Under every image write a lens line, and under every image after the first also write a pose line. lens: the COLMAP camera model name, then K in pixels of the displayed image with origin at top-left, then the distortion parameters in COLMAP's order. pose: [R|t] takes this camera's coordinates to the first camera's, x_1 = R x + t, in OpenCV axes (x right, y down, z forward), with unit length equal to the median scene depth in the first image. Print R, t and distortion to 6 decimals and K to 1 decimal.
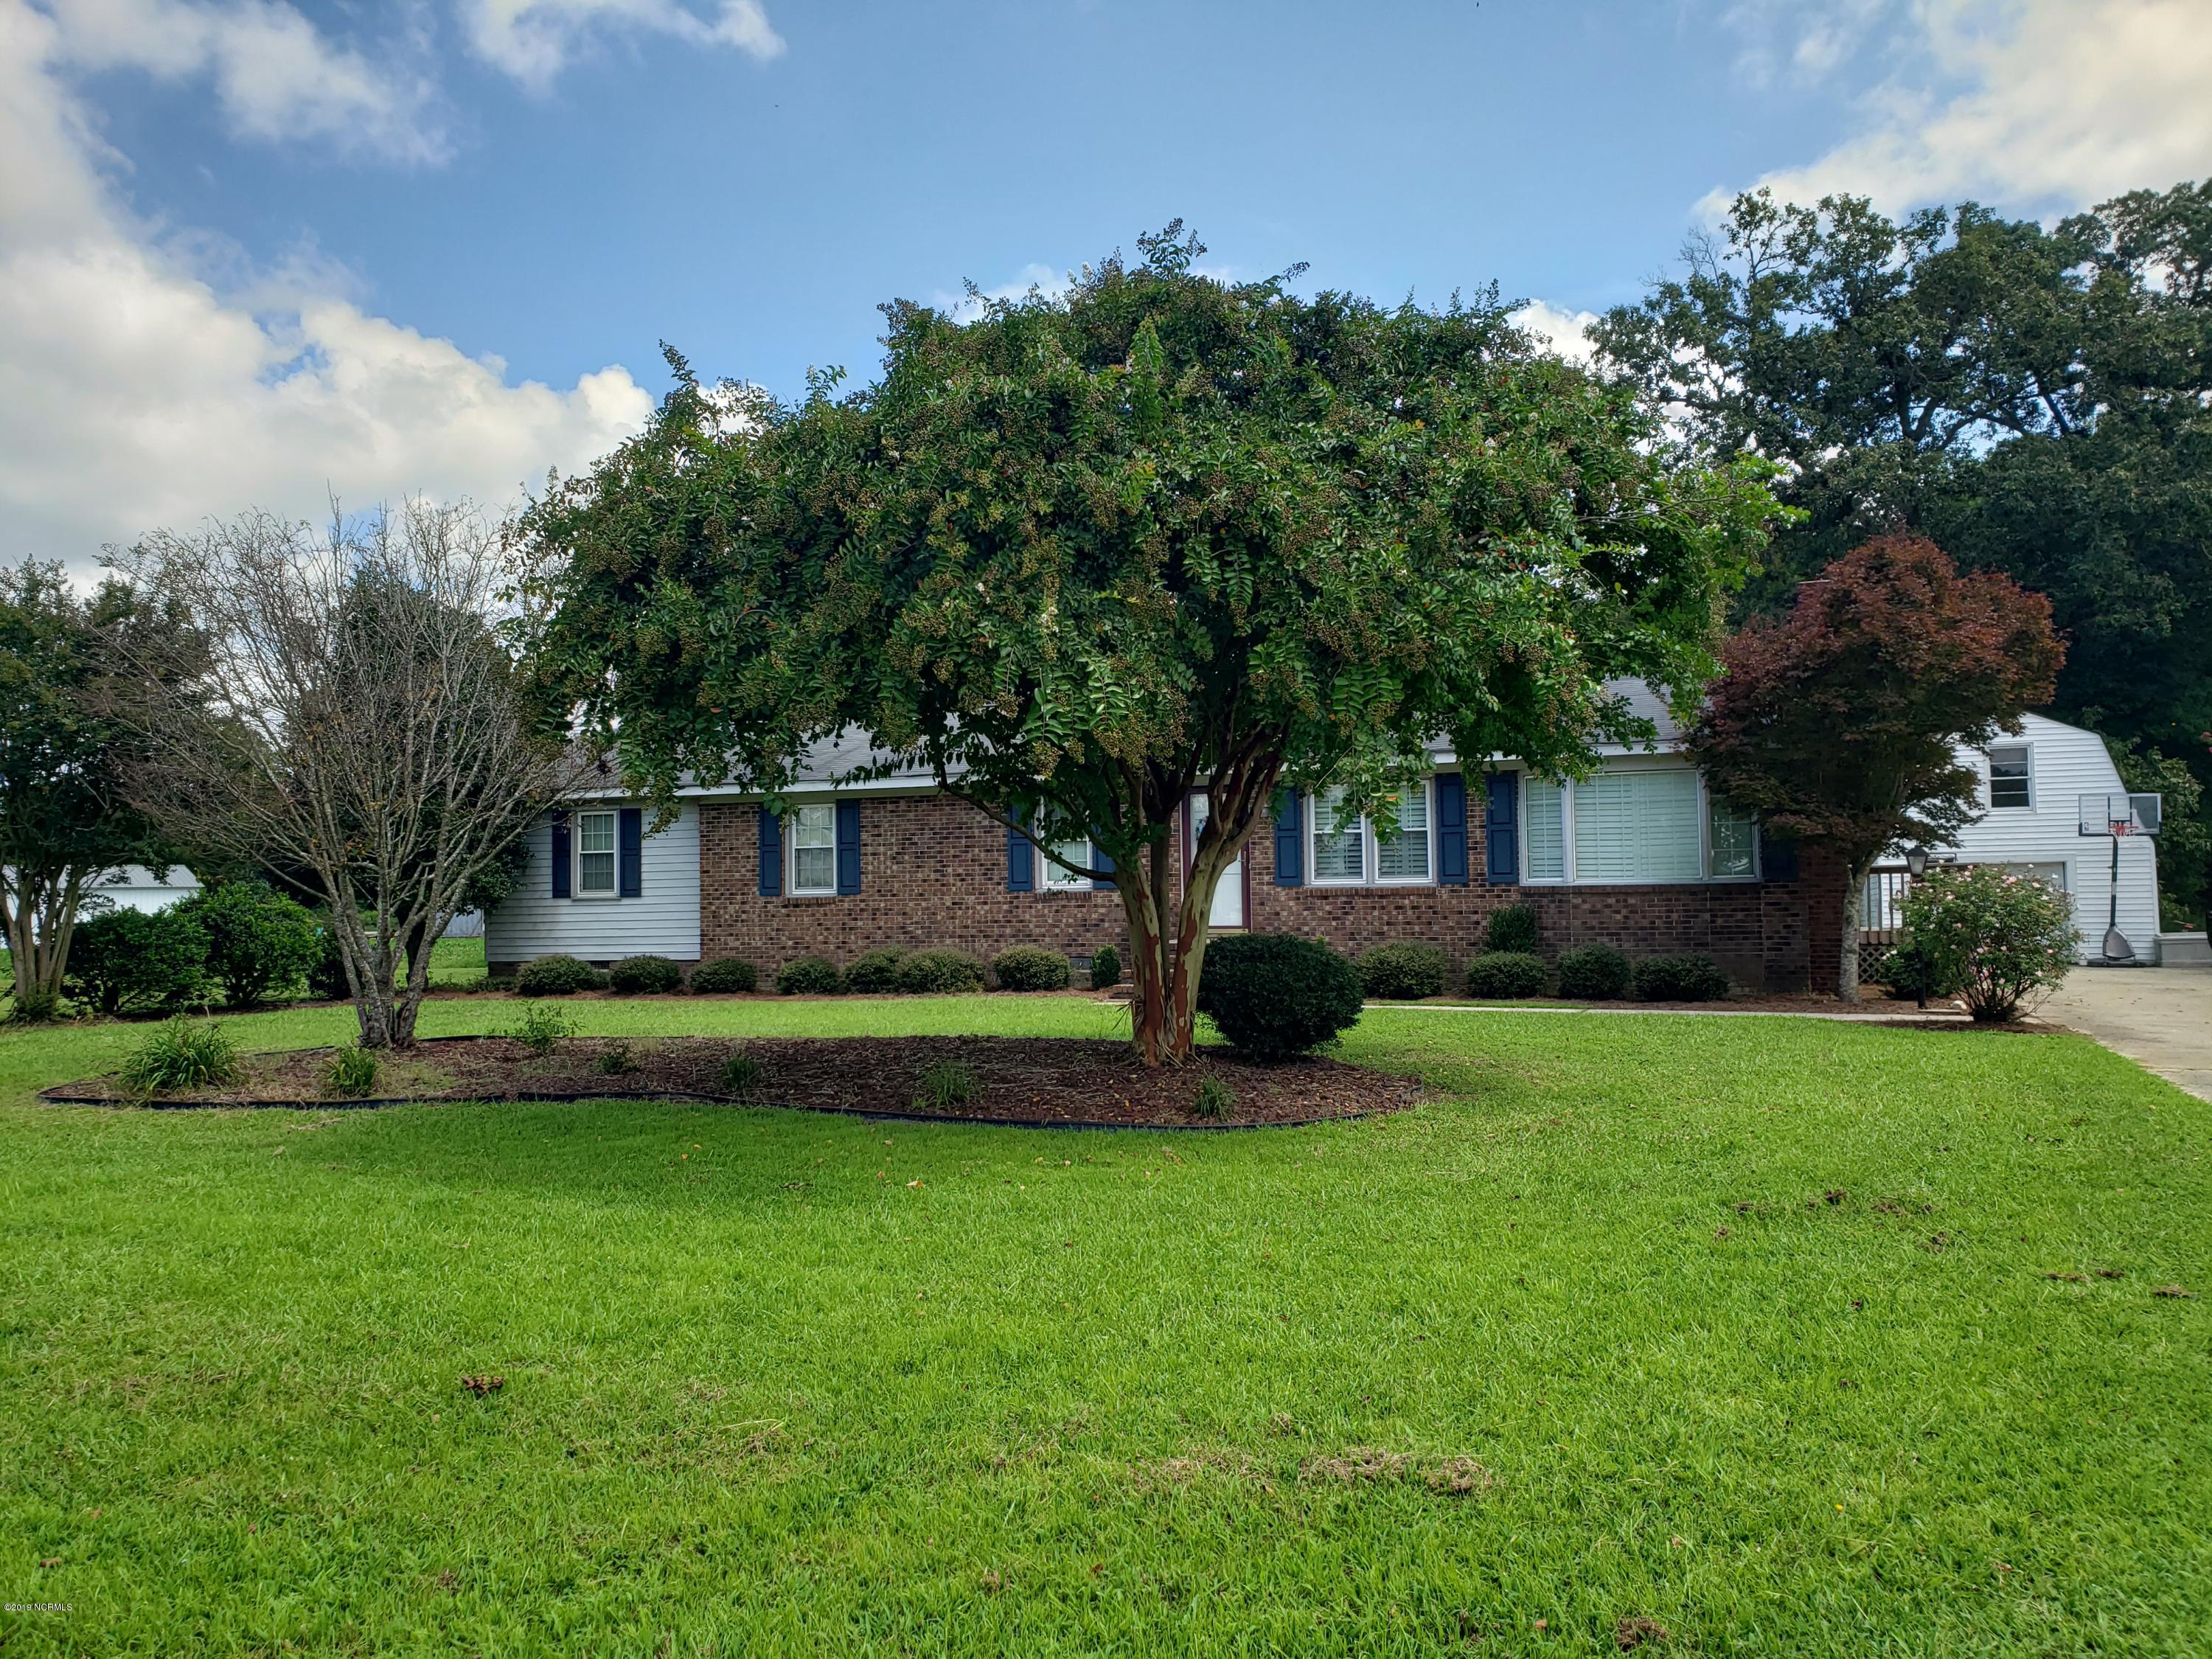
lens RADIAL K [[1689.5, 0, 1108.7], [0, 1689.5, 835.4], [0, 0, 1]] dist [0.090620, -0.174609]
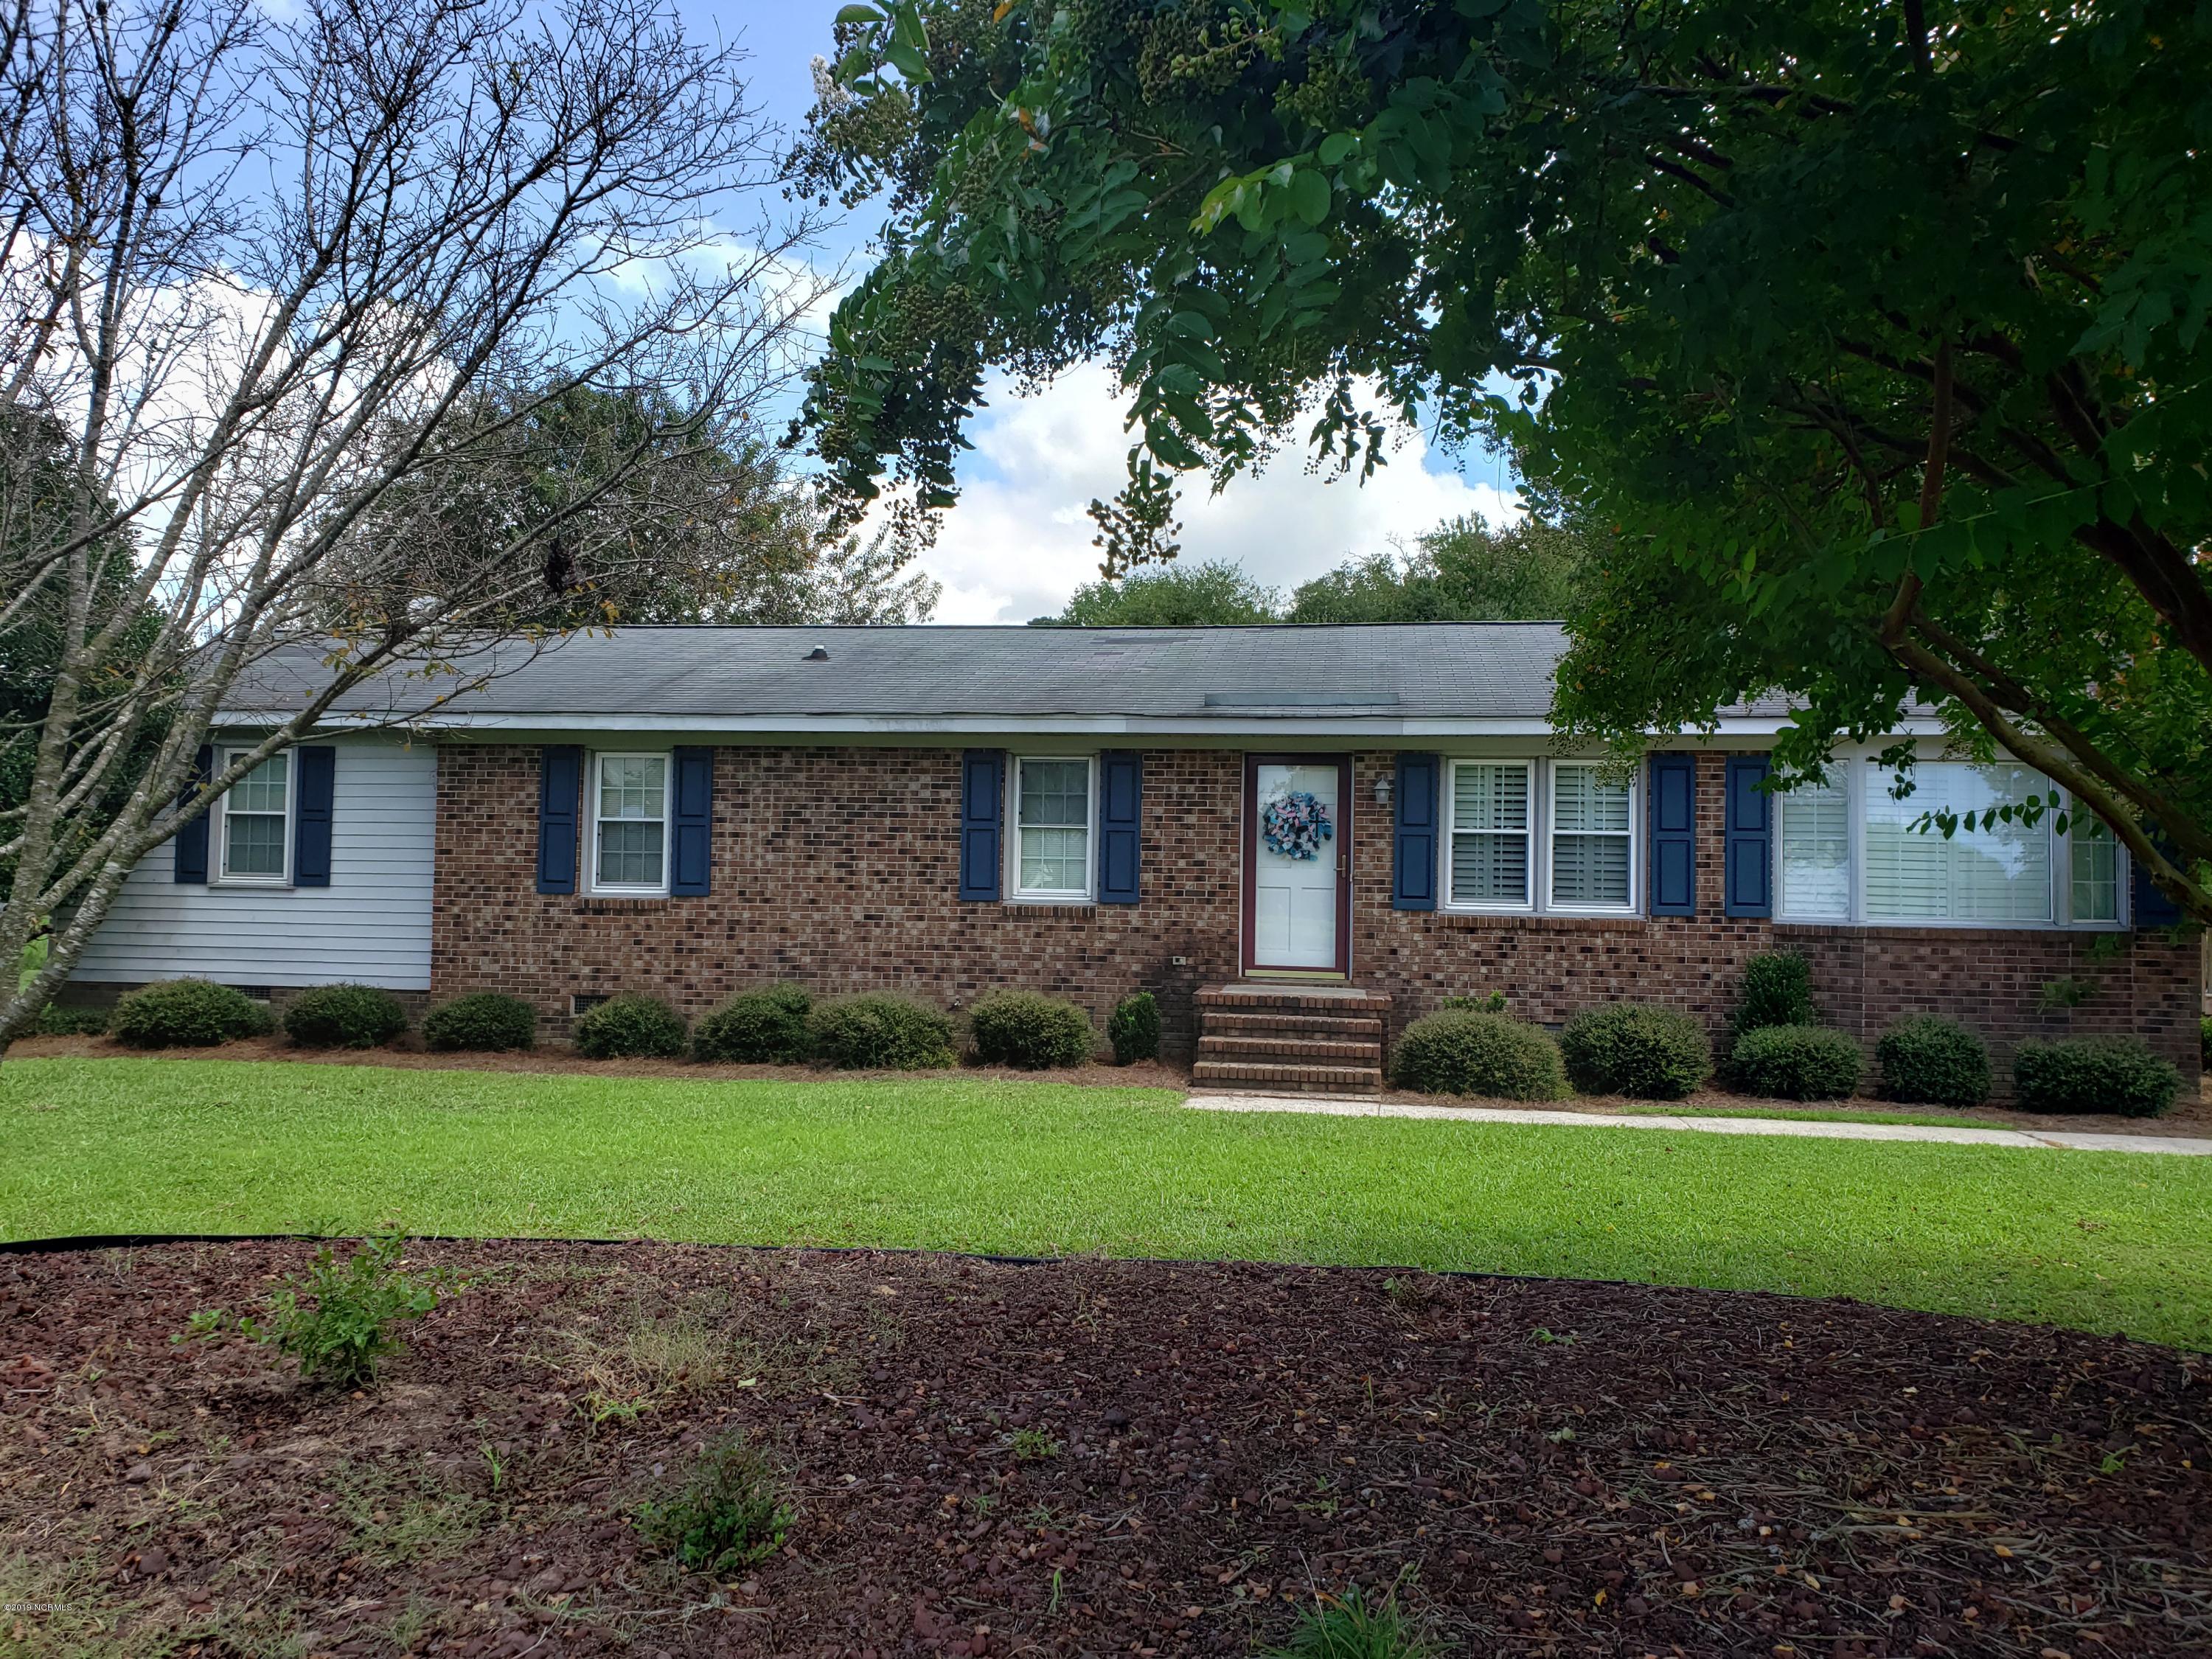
lens RADIAL K [[1739.9, 0, 1106.0], [0, 1739.9, 829.5], [0, 0, 1]] dist [0.064779, -0.191586]
pose [[0.977066, 0.044001, 0.208342, -0.143681], [-0.043243, 0.999031, -0.008195, 0.008651], [-0.208501, -0.001003, 0.978022, 0.339975]]
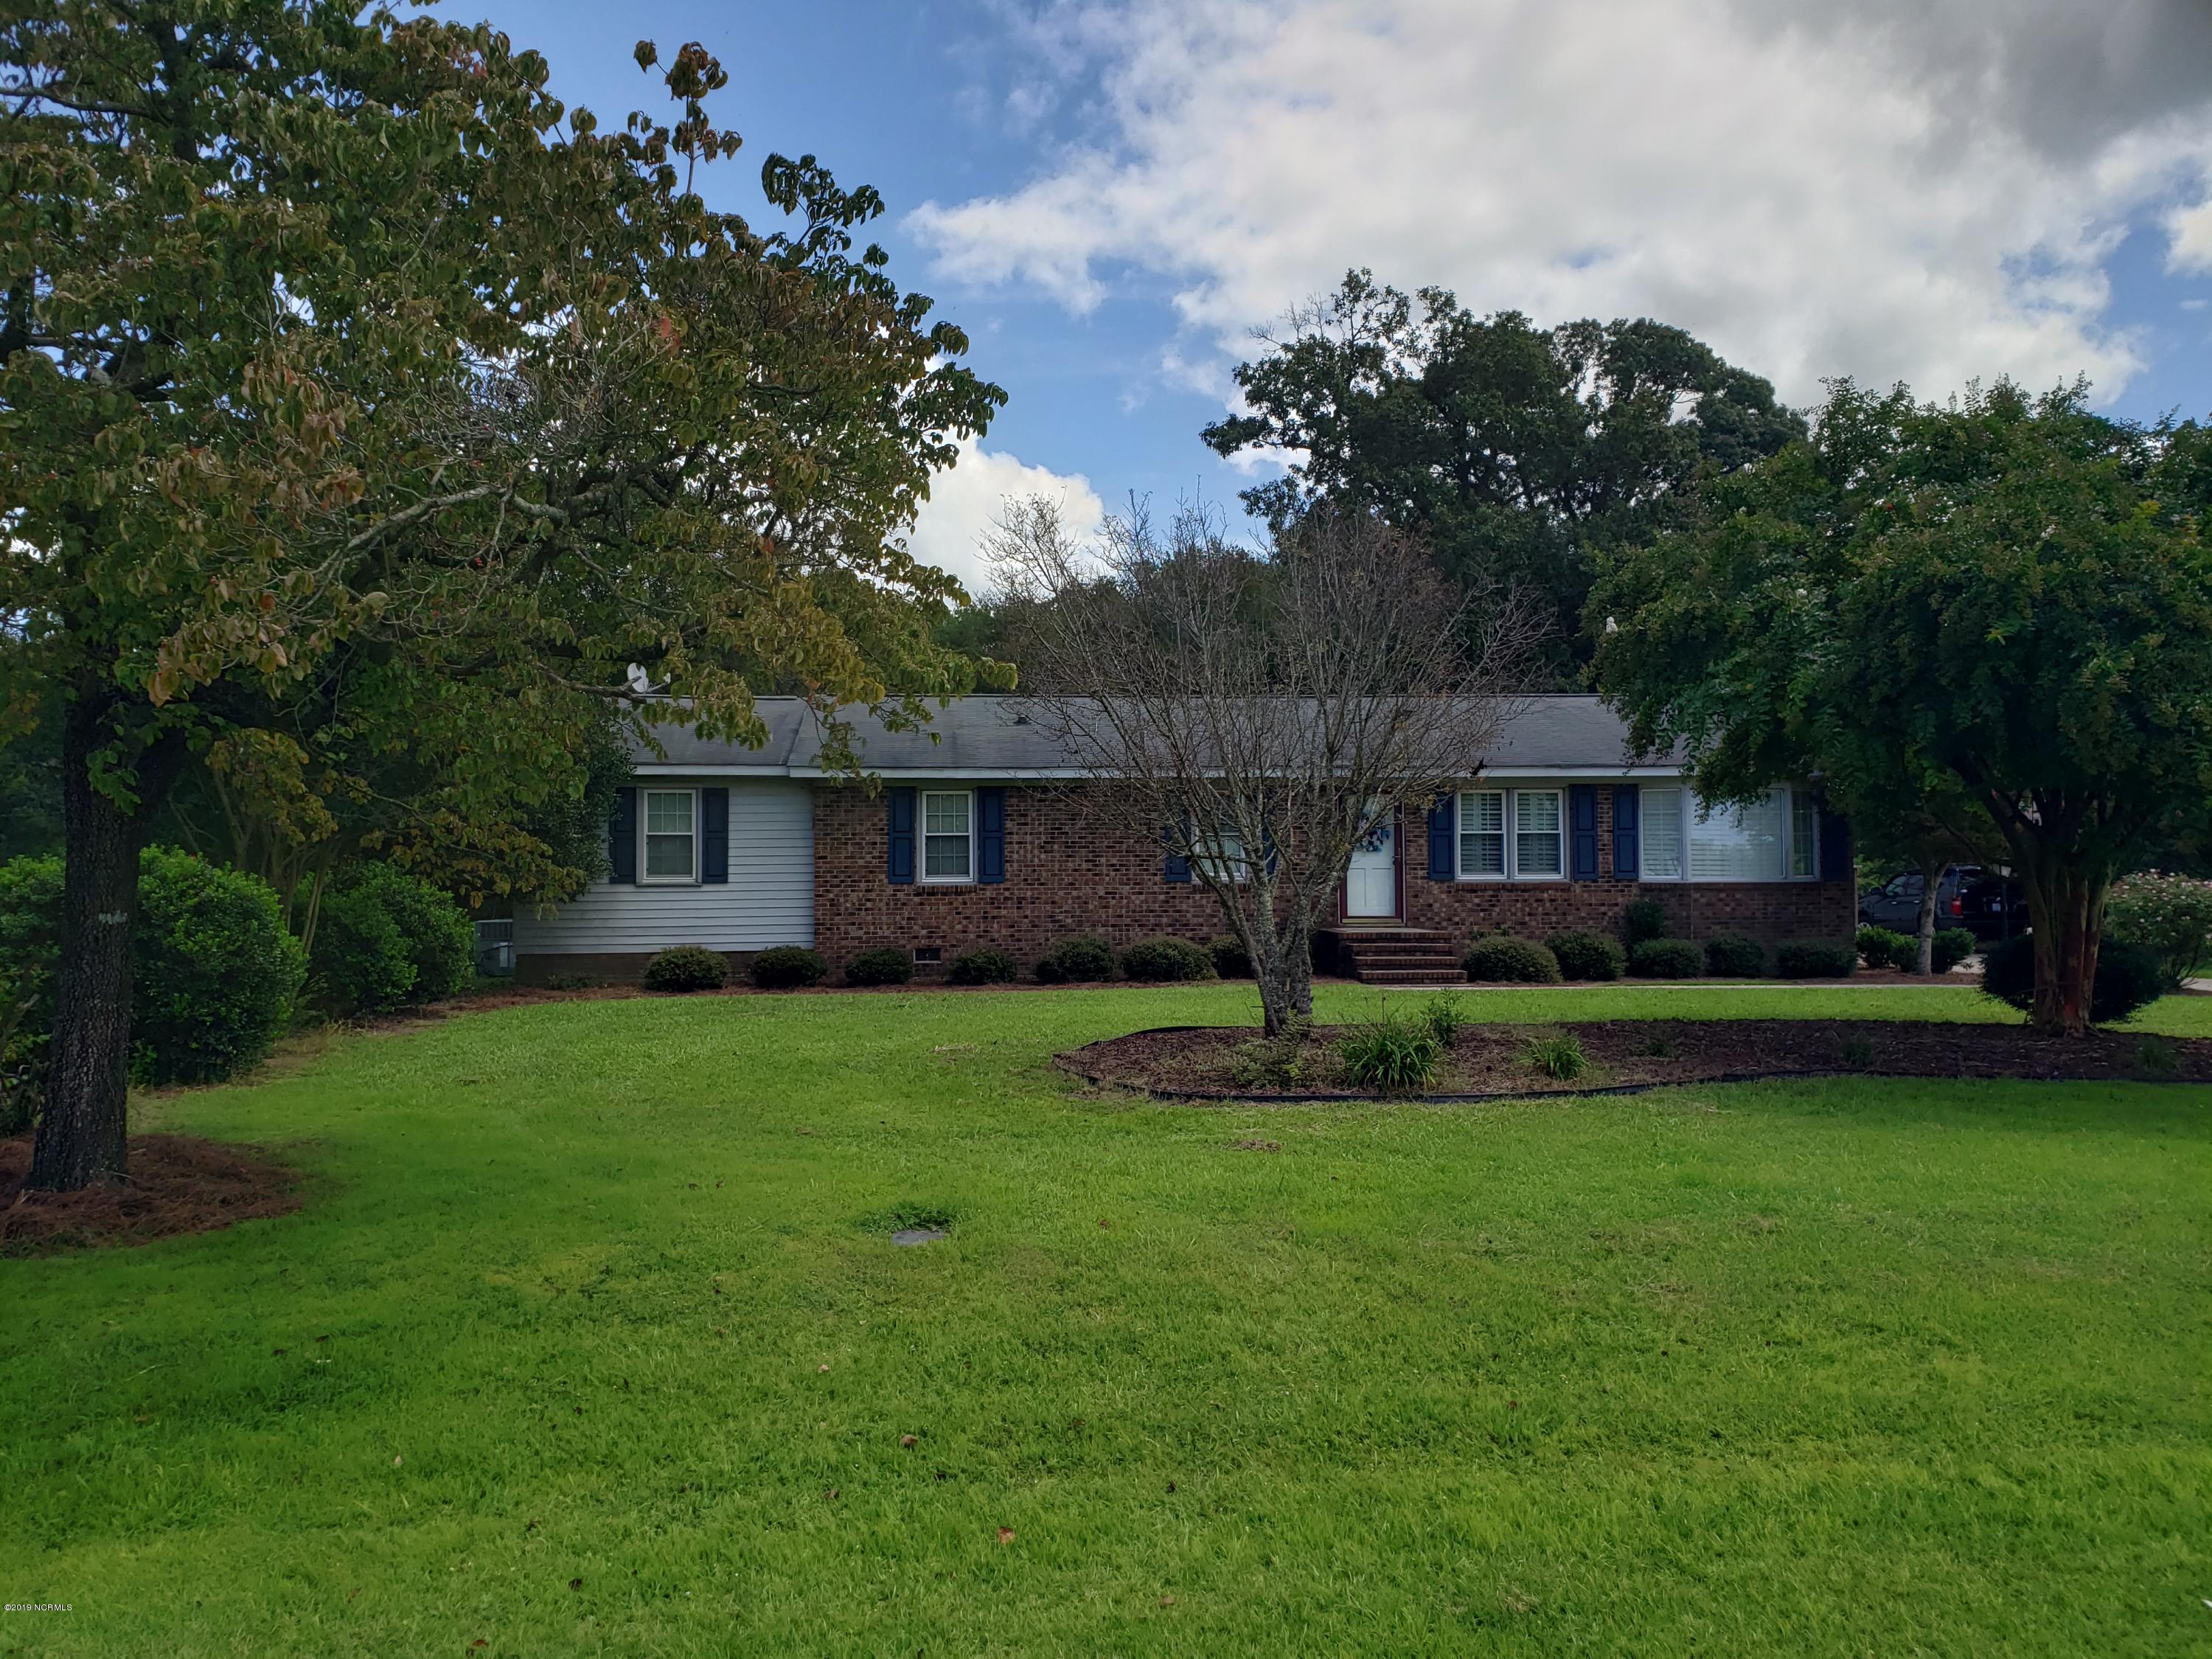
lens RADIAL K [[1689.5, 0, 1108.7], [0, 1689.5, 835.4], [0, 0, 1]] dist [0.090620, -0.174609]
pose [[0.905992, 0.021191, 0.422764, -0.529071], [-0.024616, 0.999693, 0.002642, 0.002778], [-0.422578, -0.012801, 0.906236, 0.077295]]
